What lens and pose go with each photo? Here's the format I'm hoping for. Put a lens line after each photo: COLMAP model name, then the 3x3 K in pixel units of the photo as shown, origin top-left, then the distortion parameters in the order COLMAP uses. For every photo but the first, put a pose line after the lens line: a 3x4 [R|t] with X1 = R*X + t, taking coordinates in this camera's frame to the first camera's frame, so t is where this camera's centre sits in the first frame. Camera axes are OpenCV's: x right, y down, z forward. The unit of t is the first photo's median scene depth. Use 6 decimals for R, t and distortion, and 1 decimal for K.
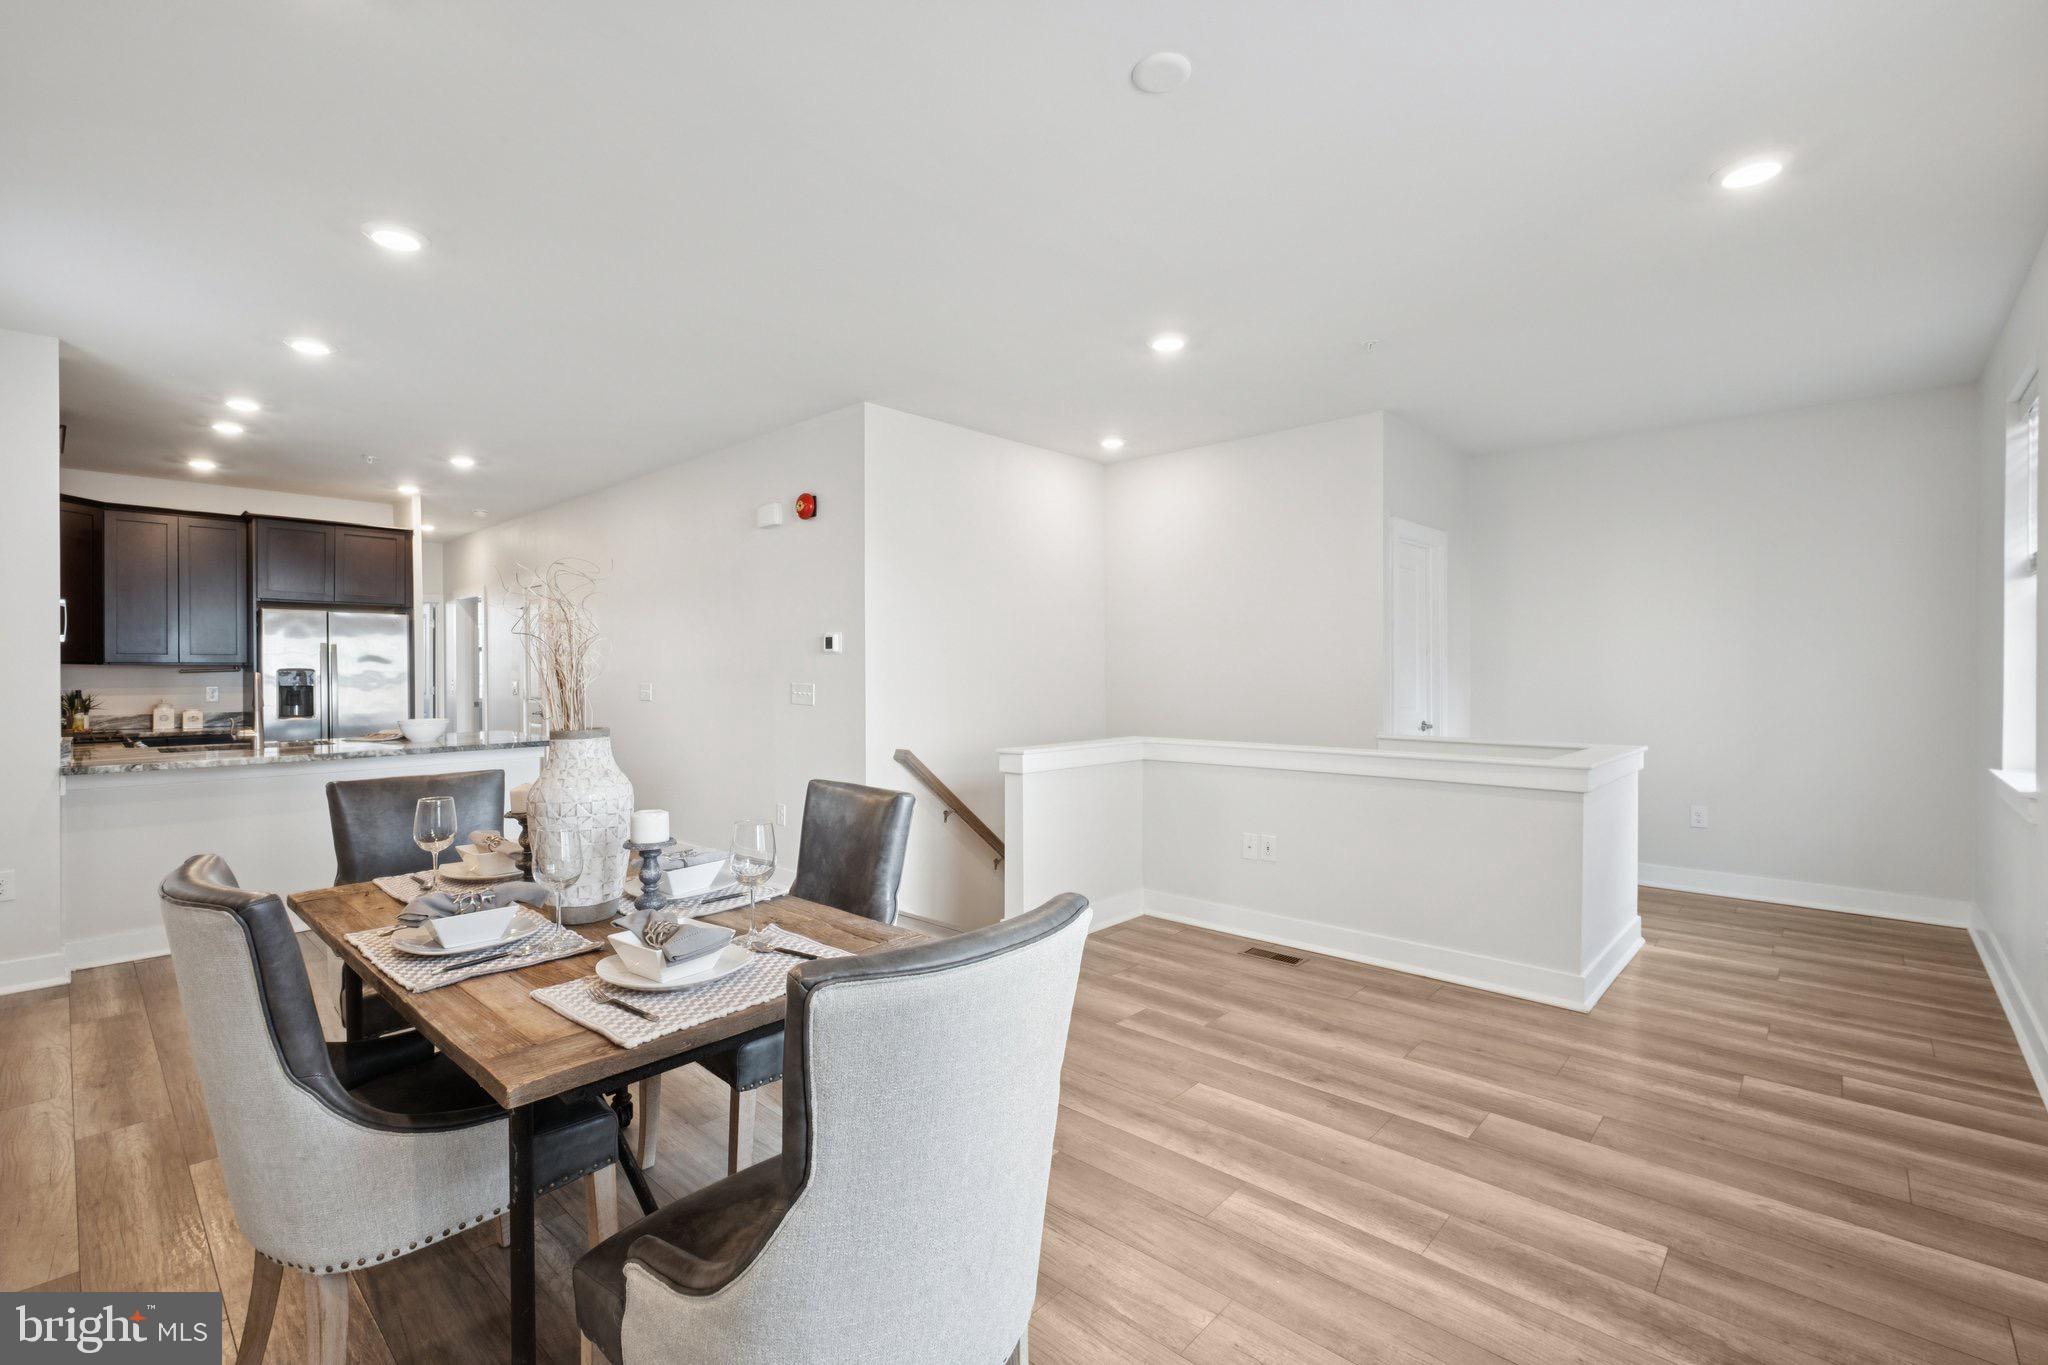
lens RADIAL K [[898.5, 0, 1006.8], [0, 898.5, 674.1], [0, 0, 1]] dist [-0.002328, -0.000227]
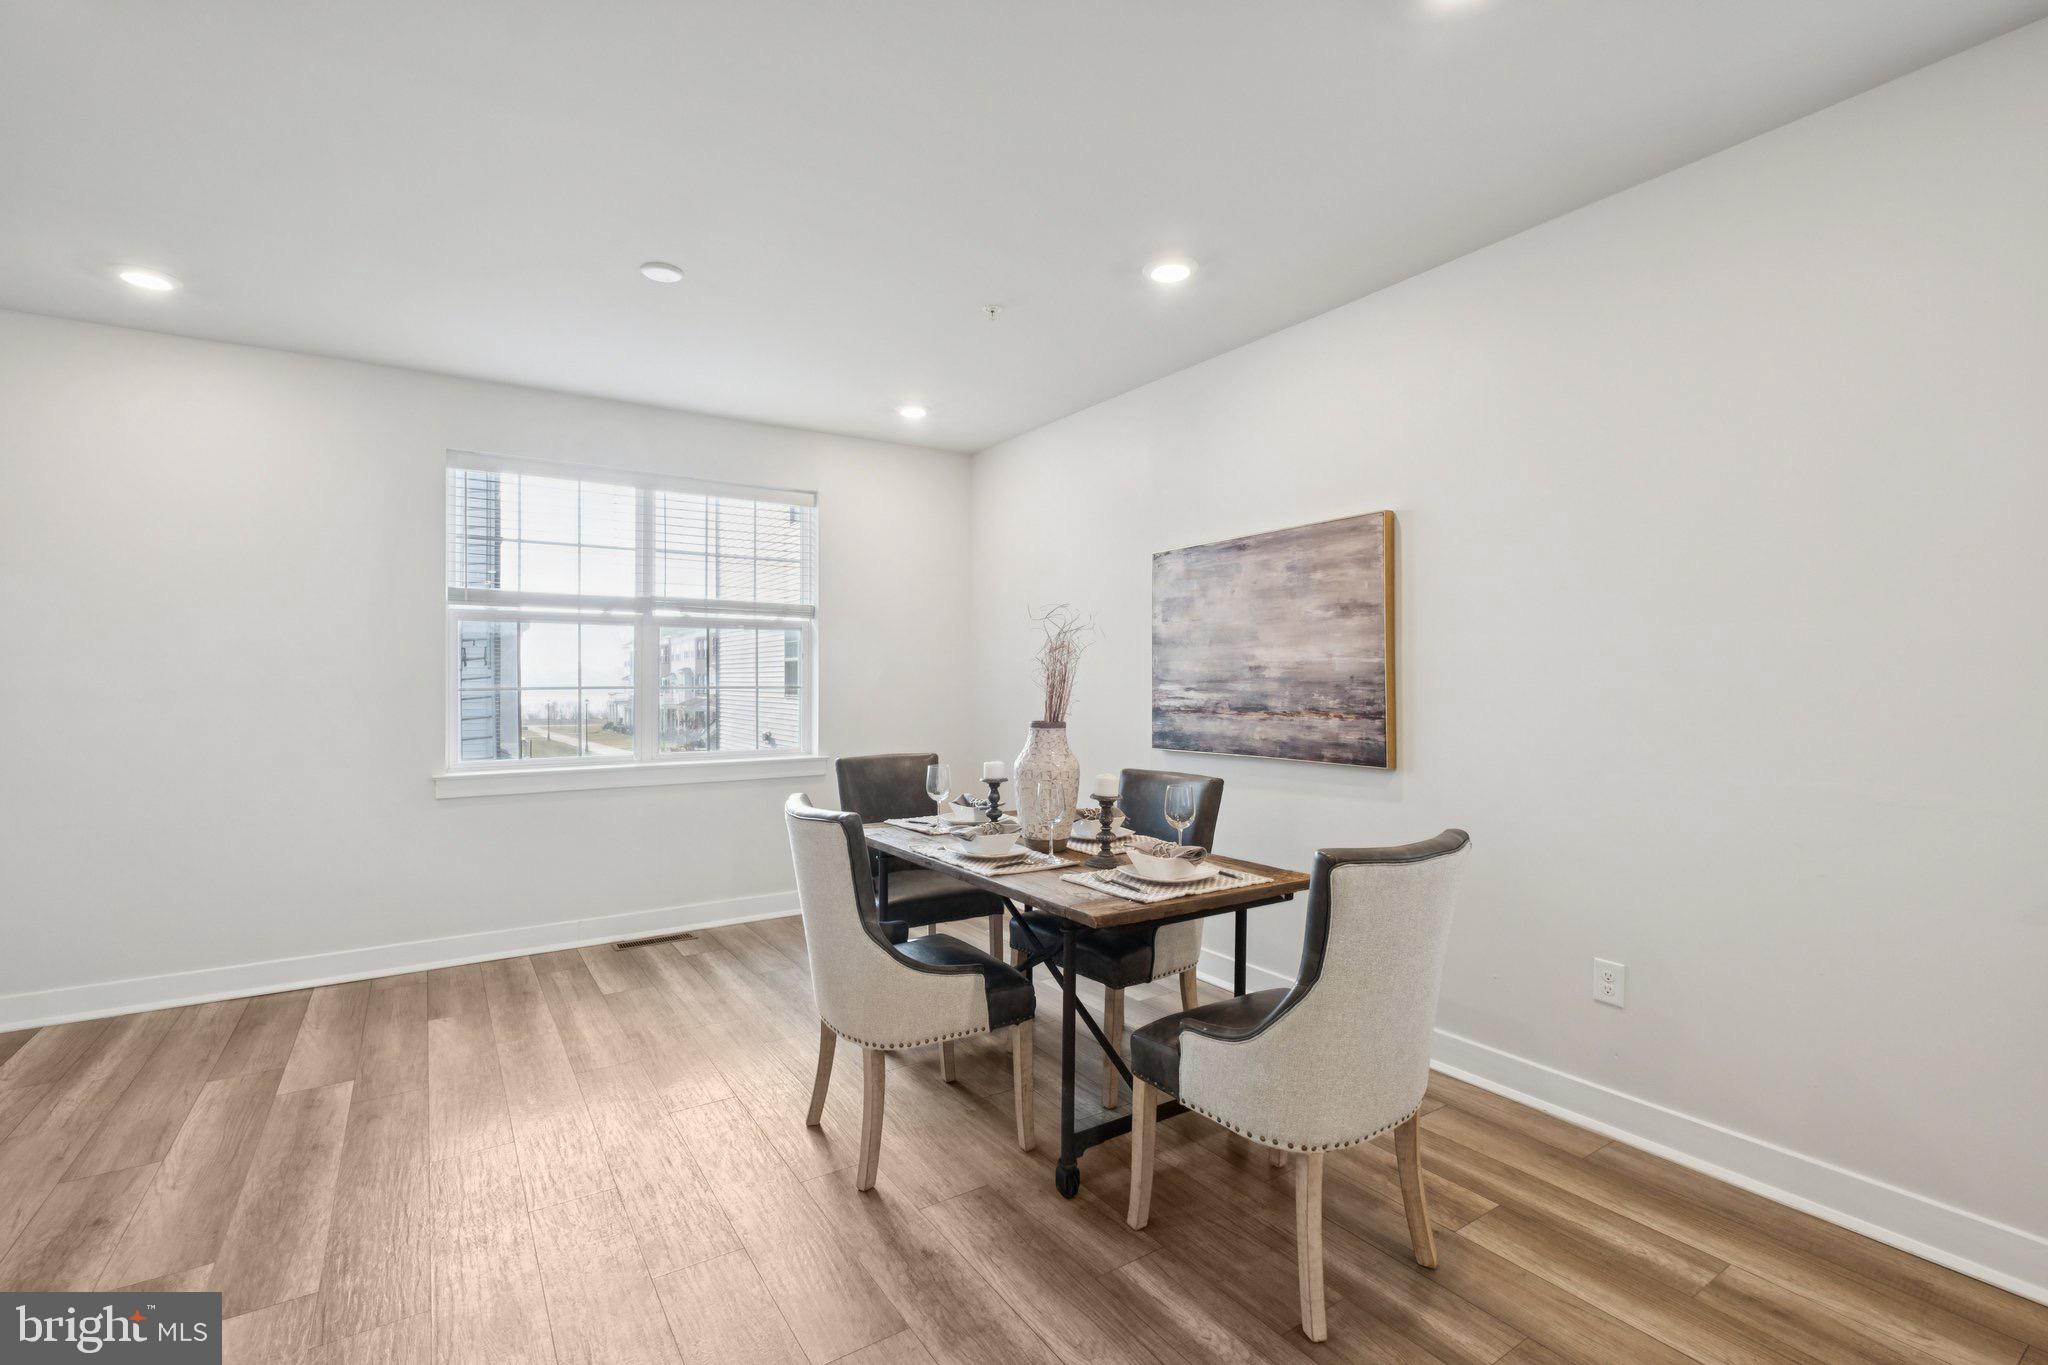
lens RADIAL K [[898.5, 0, 1006.8], [0, 898.5, 674.1], [0, 0, 1]] dist [-0.002328, -0.000227]
pose [[-0.970801, 0.006600, 0.239797, -0.585314], [0.006447, 0.999978, -0.001425, -0.010593], [-0.239801, 0.000163, -0.970822, 1.868989]]
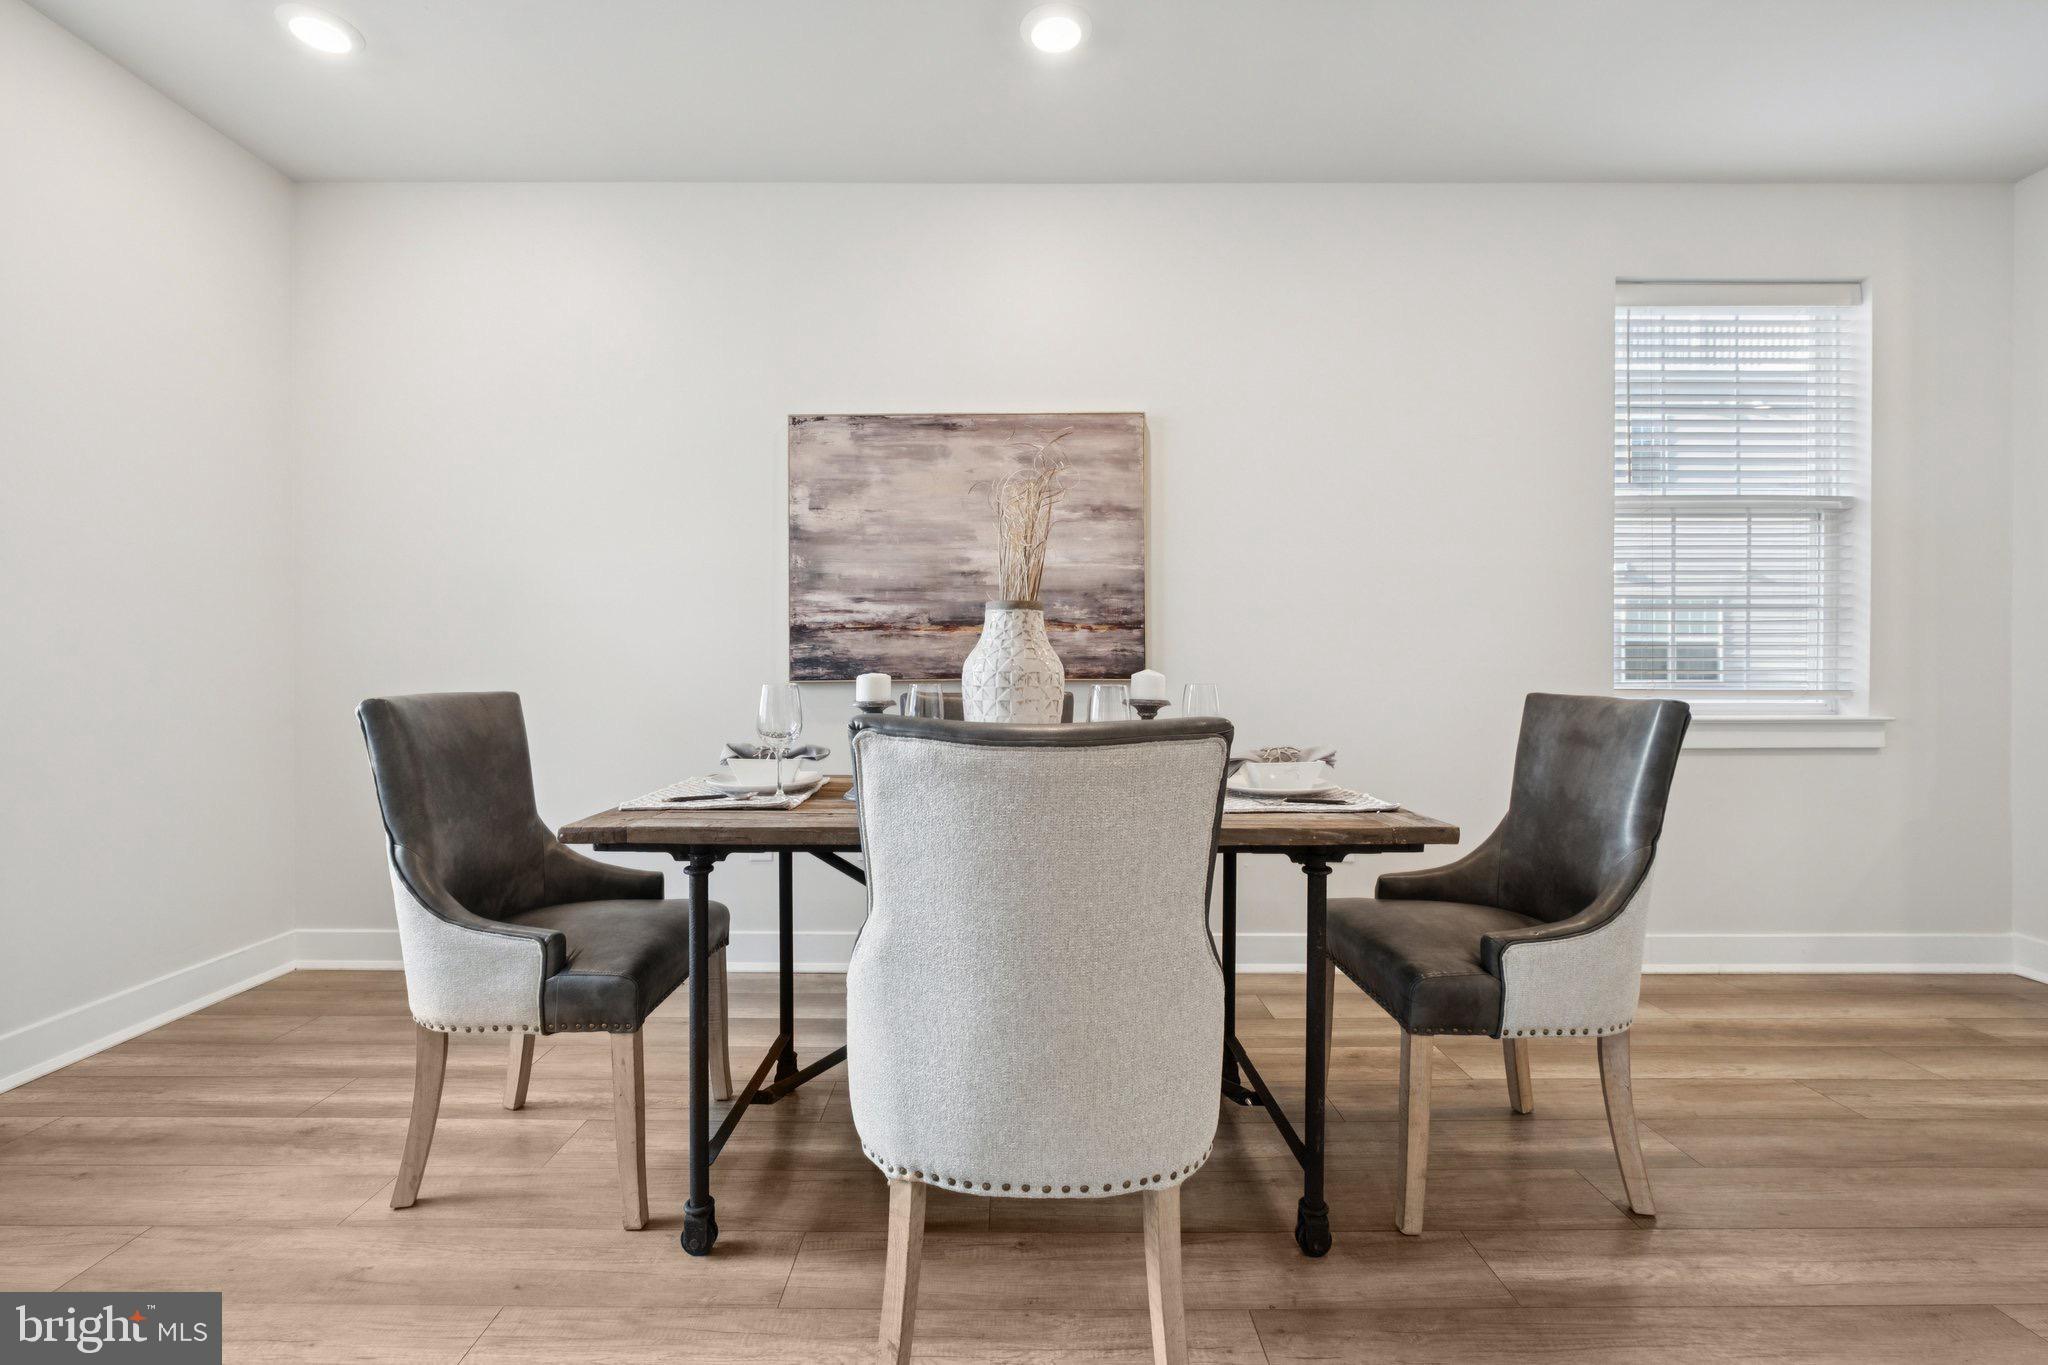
lens RADIAL K [[898.5, 0, 1006.8], [0, 898.5, 674.1], [0, 0, 1]] dist [-0.002328, -0.000227]
pose [[-0.730071, 0.005523, -0.683349, 0.144823], [-0.000752, 0.999960, 0.008885, 0.101388], [0.683371, 0.007000, -0.730038, 1.297866]]
